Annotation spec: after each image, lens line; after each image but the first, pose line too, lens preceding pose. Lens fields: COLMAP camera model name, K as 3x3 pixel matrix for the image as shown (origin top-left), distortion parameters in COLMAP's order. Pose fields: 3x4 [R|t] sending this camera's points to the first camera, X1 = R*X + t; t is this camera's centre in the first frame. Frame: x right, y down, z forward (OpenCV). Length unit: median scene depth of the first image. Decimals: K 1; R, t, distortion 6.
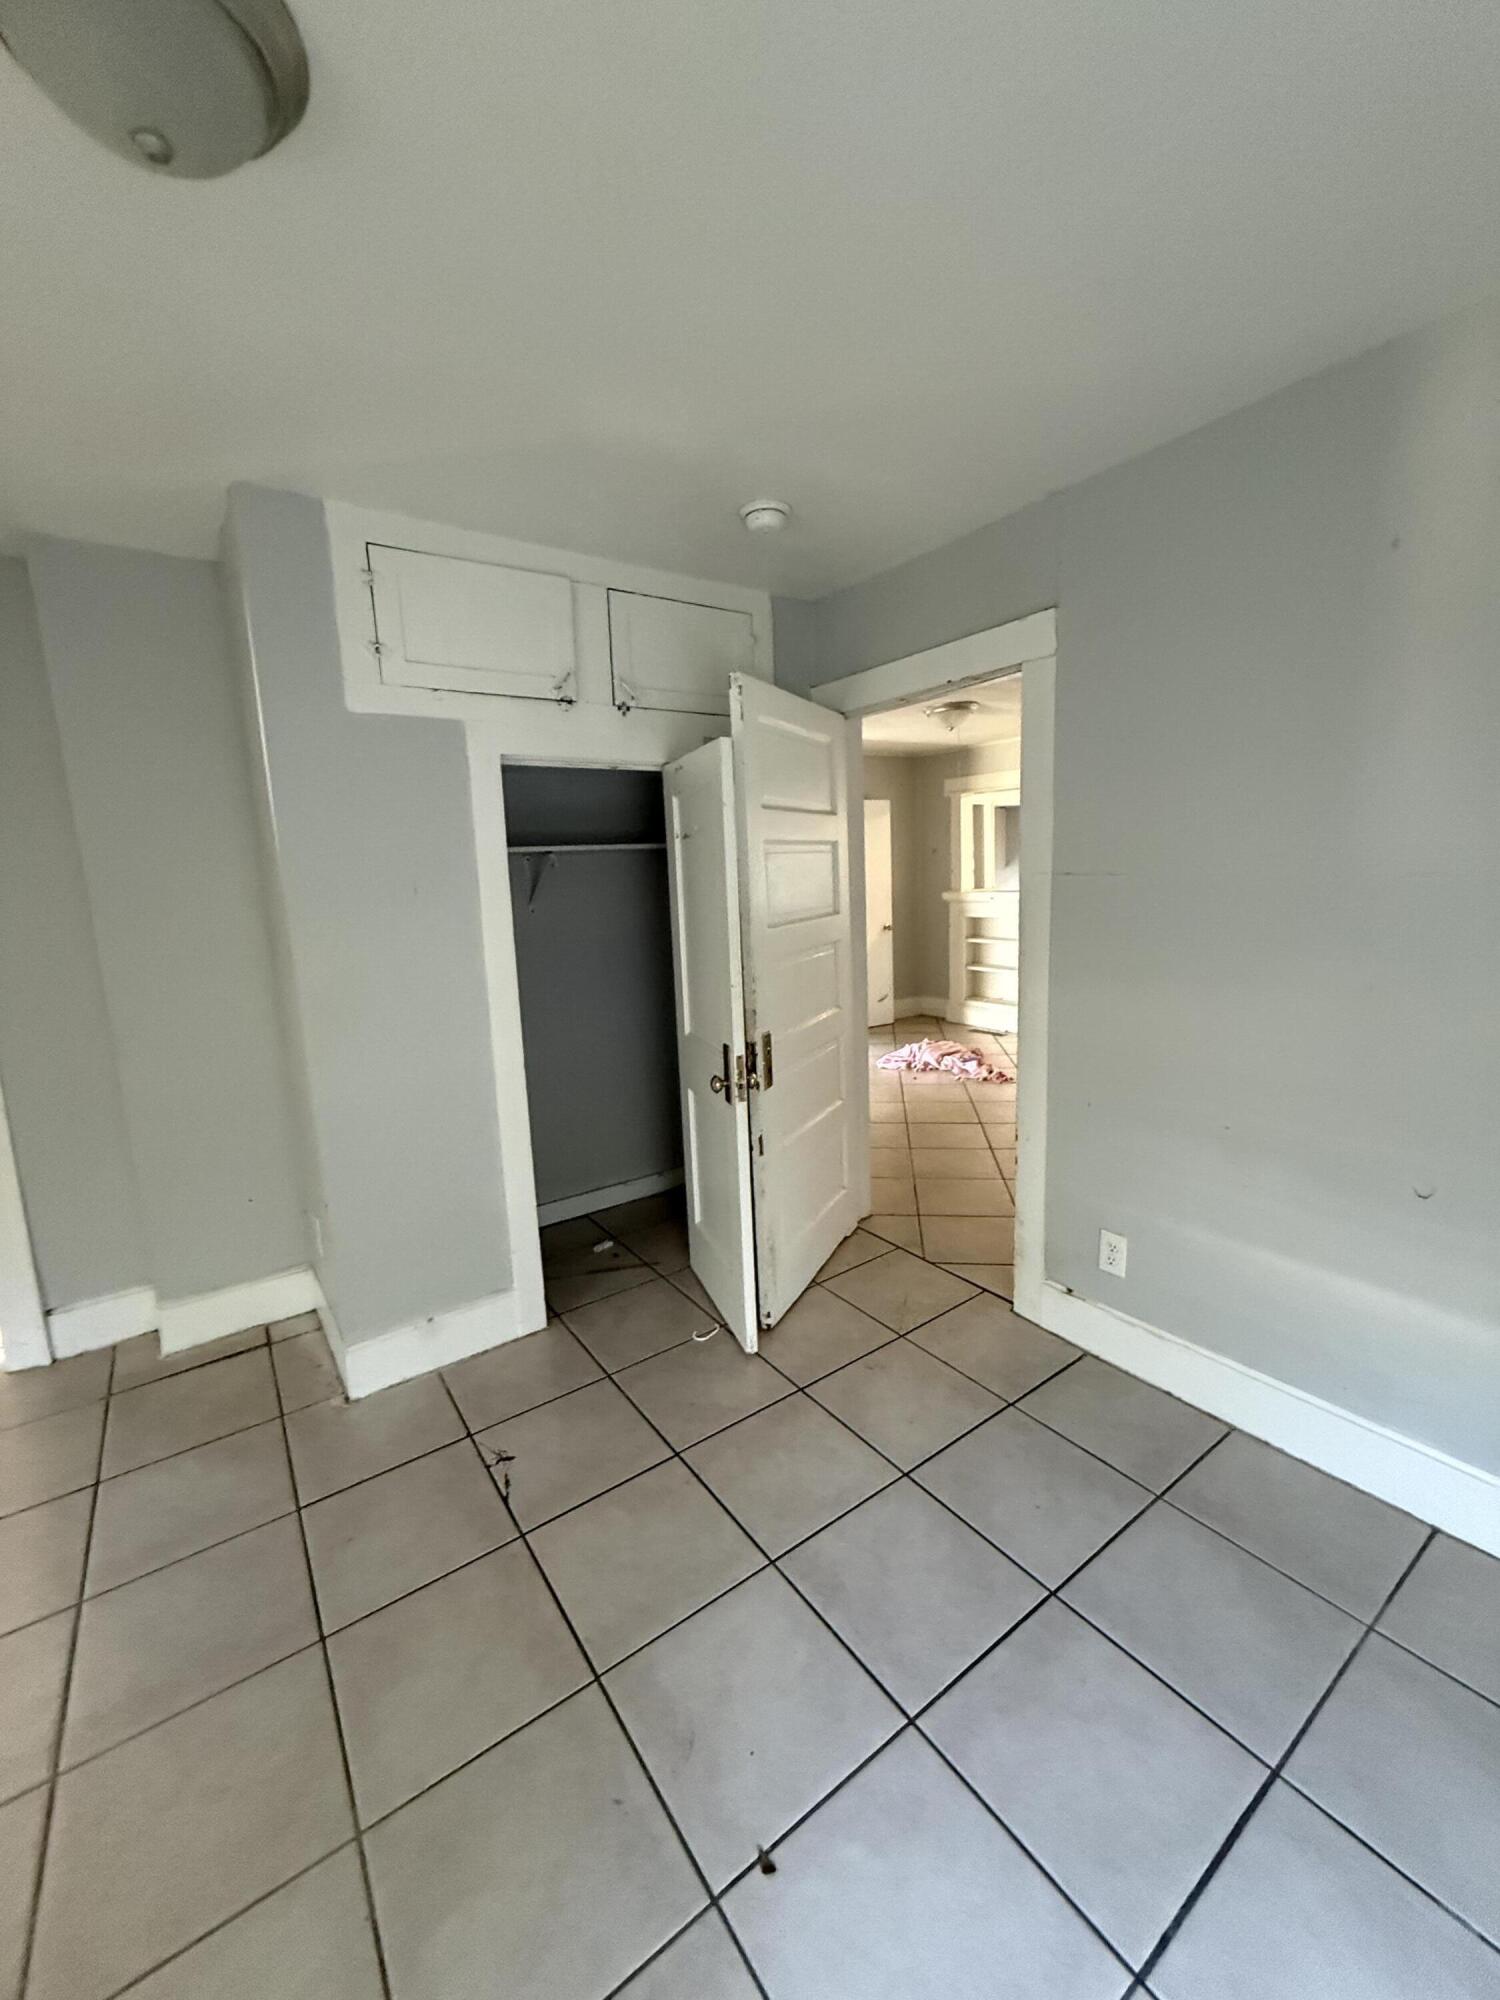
lens RADIAL K [[799.0, 0, 746.2], [0, 799.0, 995.0], [0, 0, 1]] dist [0.002163, 0.001060]
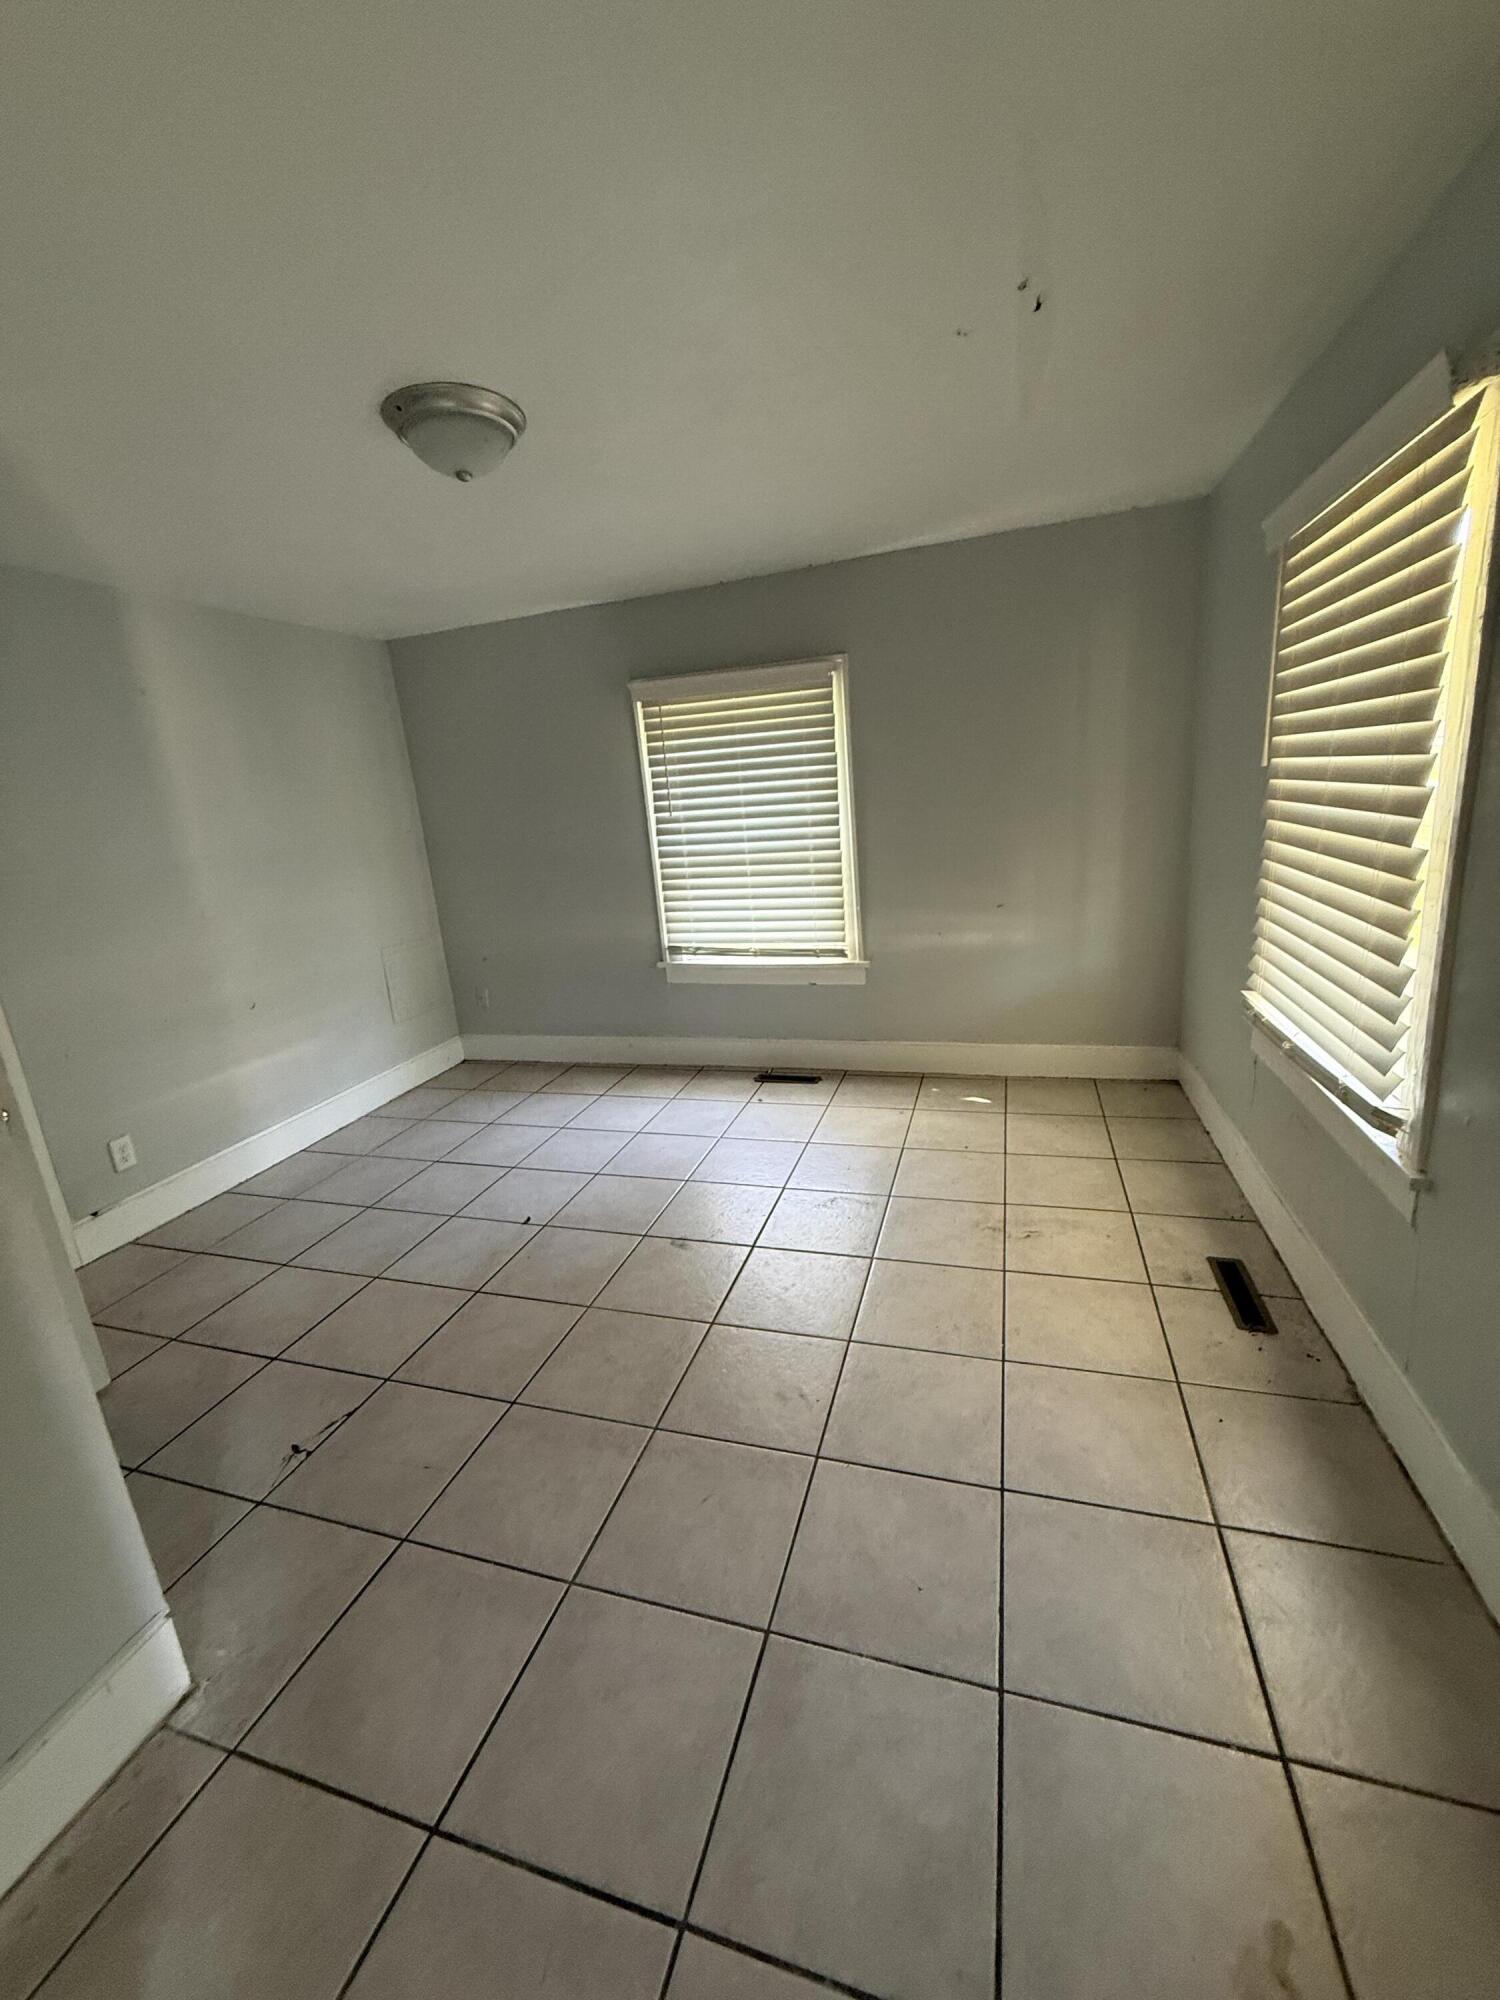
lens RADIAL K [[799.0, 0, 748.5], [0, 799.0, 997.9], [0, 0, 1]] dist [0.002163, 0.001060]
pose [[-0.600981, -0.106640, 0.792117, -1.232595], [0.235699, 0.923340, 0.303131, -0.079116], [-0.763720, 0.368877, -0.529775, 0.826996]]
